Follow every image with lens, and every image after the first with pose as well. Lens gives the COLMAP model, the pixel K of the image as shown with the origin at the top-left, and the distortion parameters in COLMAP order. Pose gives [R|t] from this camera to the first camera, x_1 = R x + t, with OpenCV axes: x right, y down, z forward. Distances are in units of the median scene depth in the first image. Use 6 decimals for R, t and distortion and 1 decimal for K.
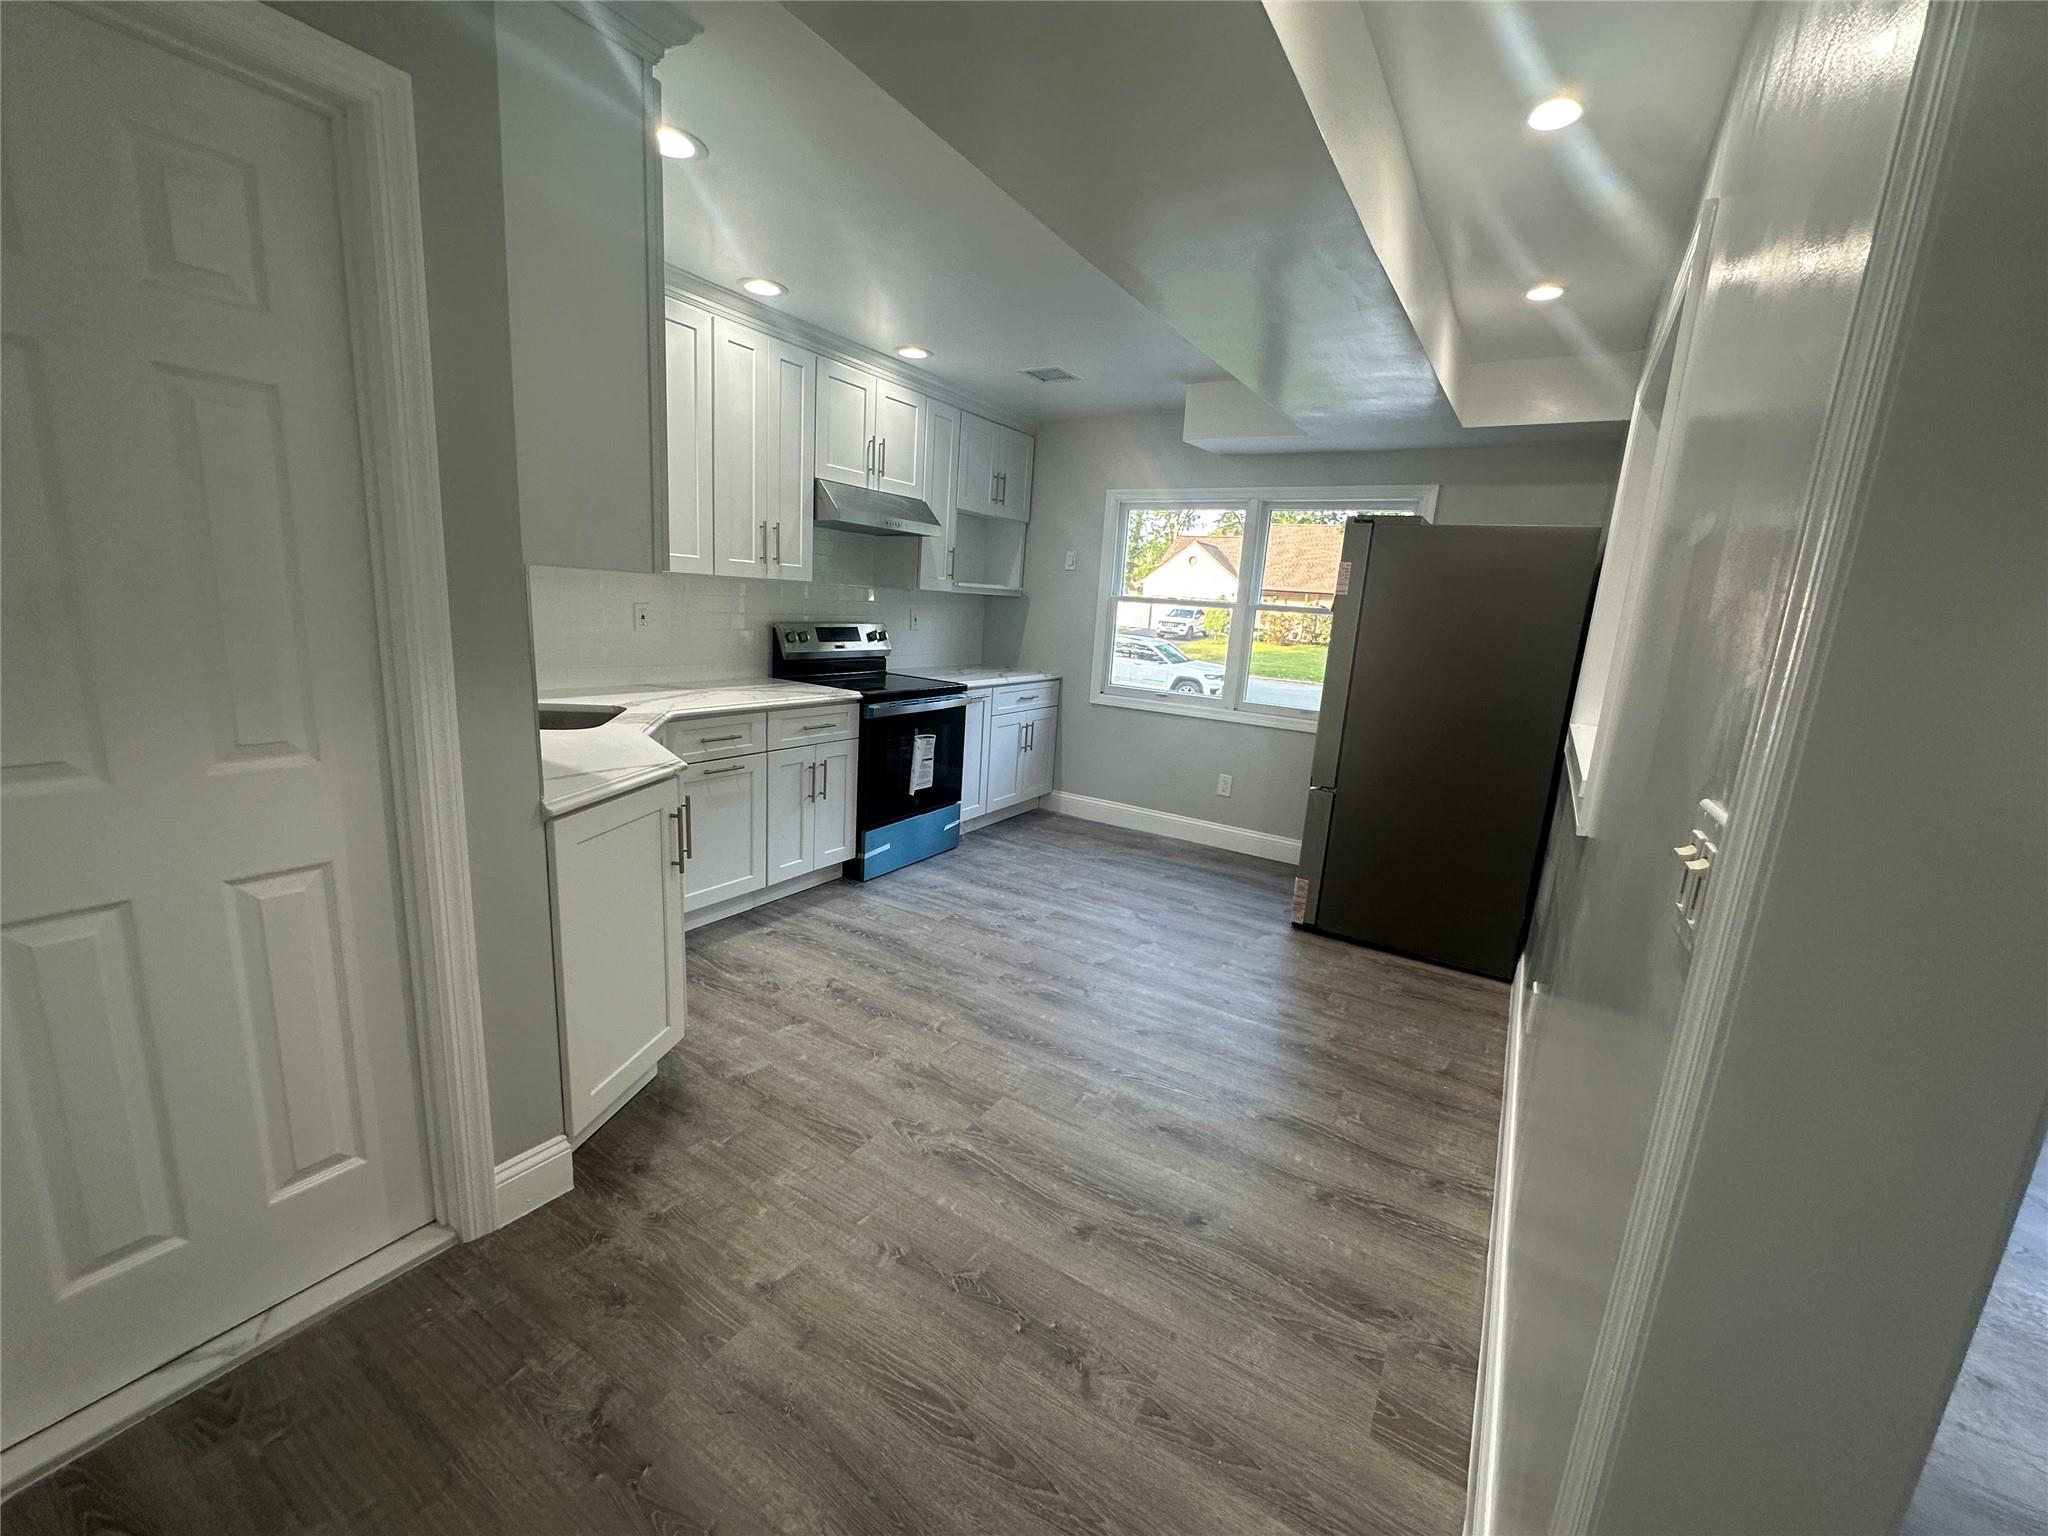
lens RADIAL K [[826.0, 0, 1020.5], [0, 826.0, 772.7], [0, 0, 1]] dist [0.010228, 0.000132]
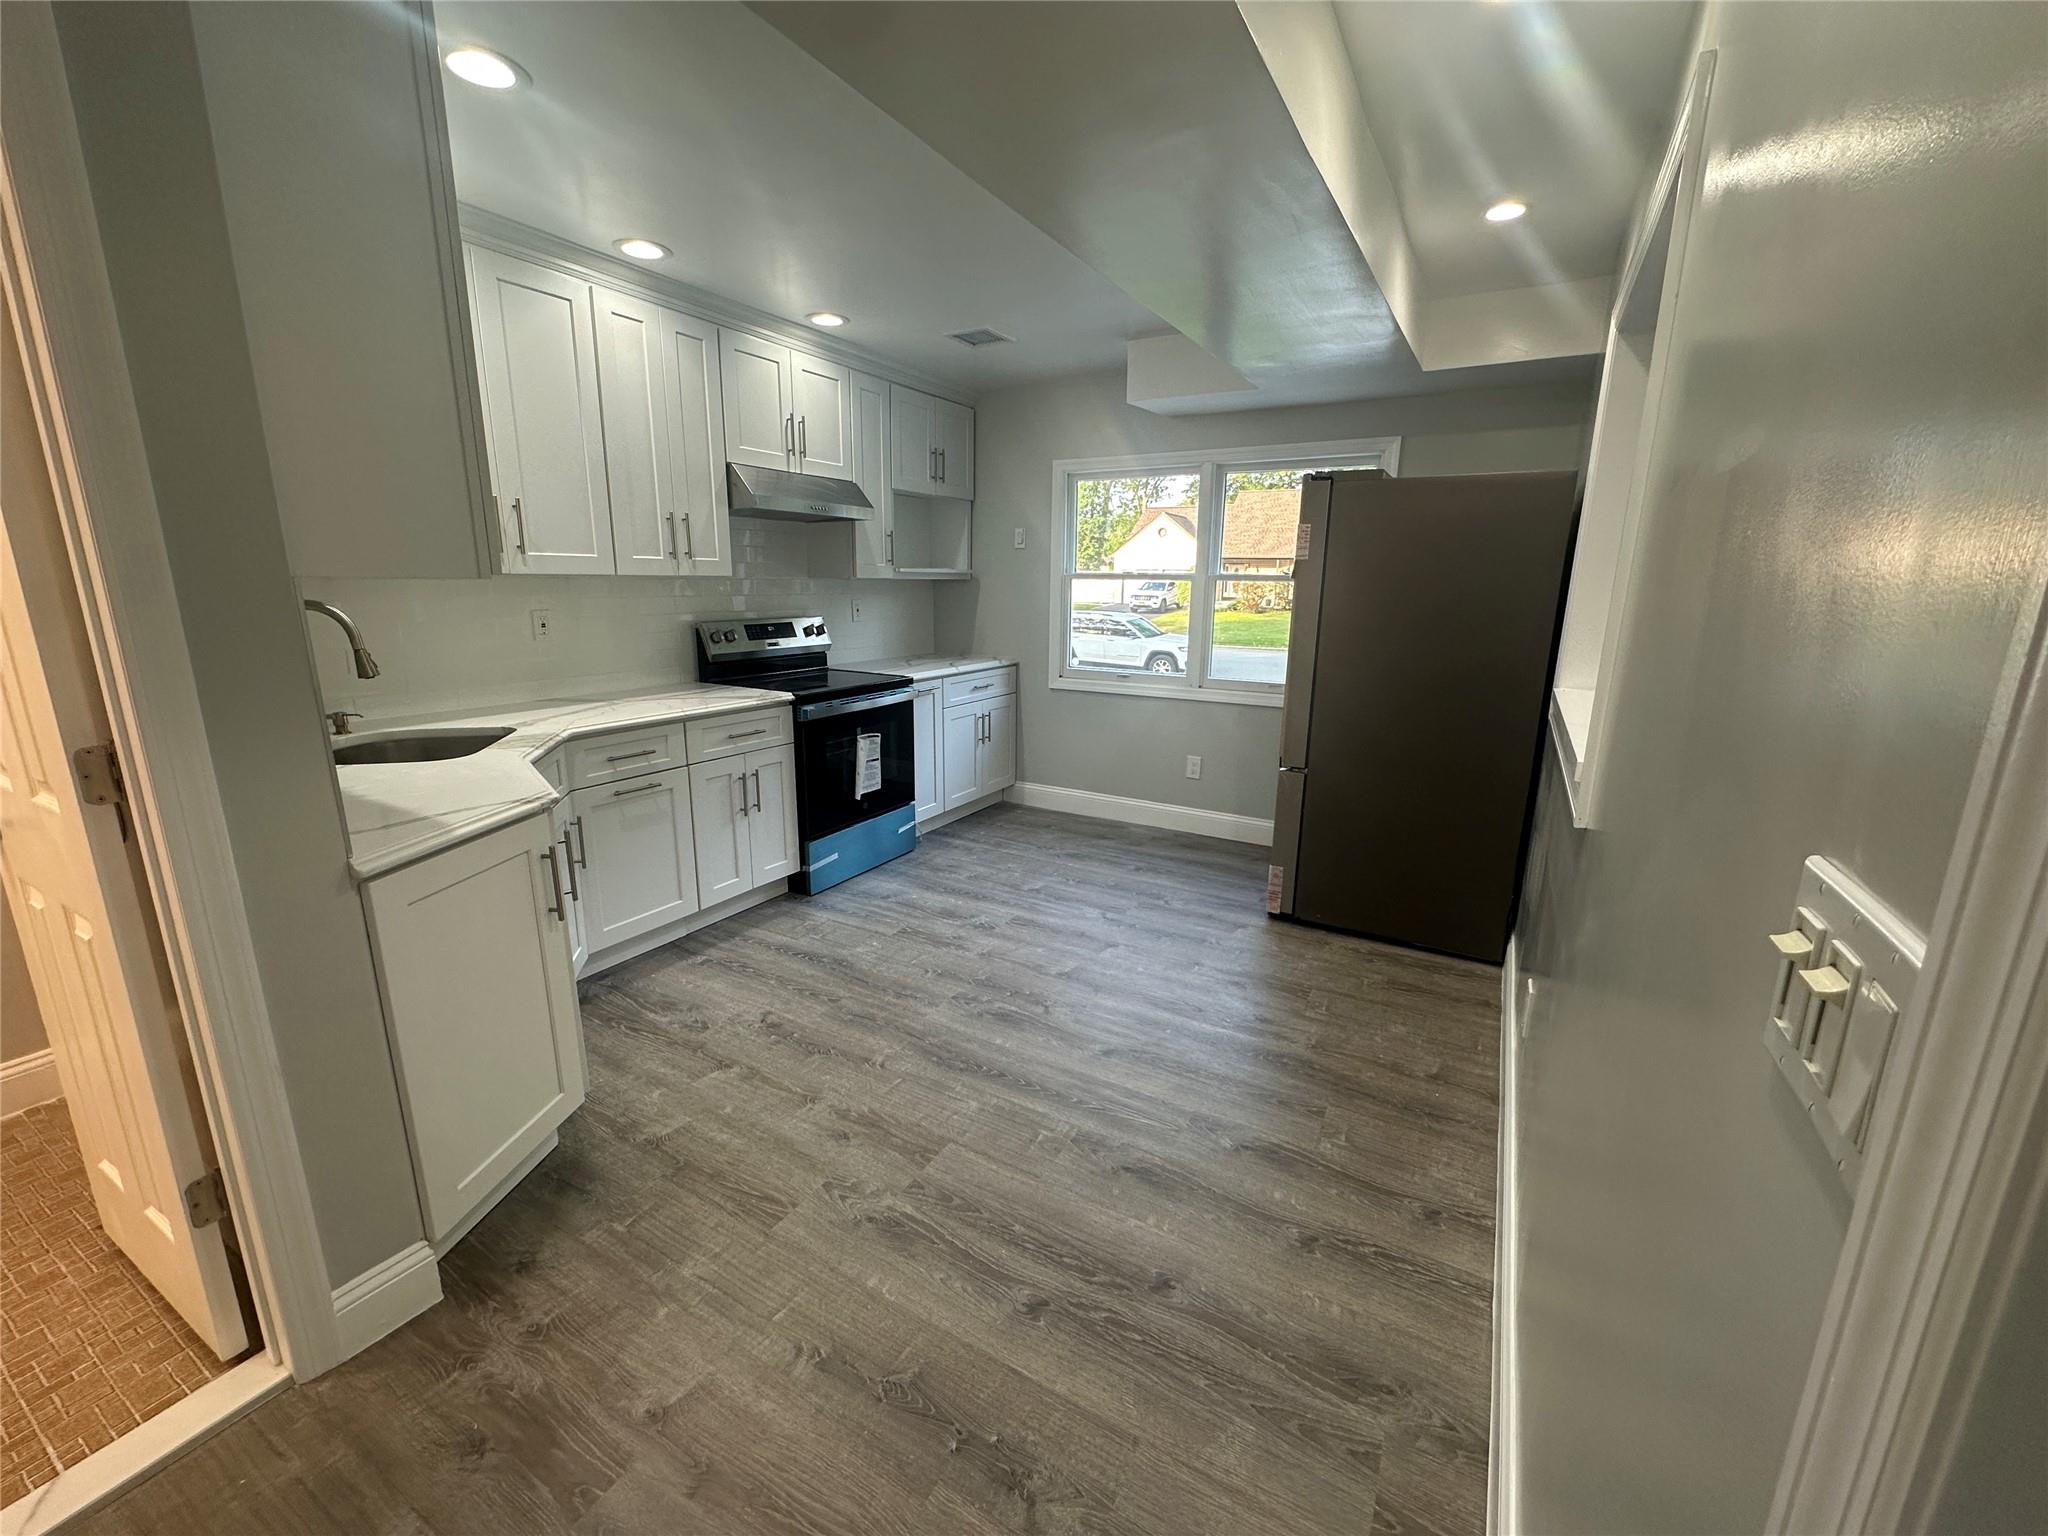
lens RADIAL K [[826.0, 0, 1017.8], [0, 826.0, 773.1], [0, 0, 1]] dist [0.010228, 0.000132]
pose [[0.998187, -0.057907, 0.016411, 0.054720], [0.057519, 0.998075, 0.023196, -0.022064], [-0.017722, -0.022210, 0.999596, 0.098977]]
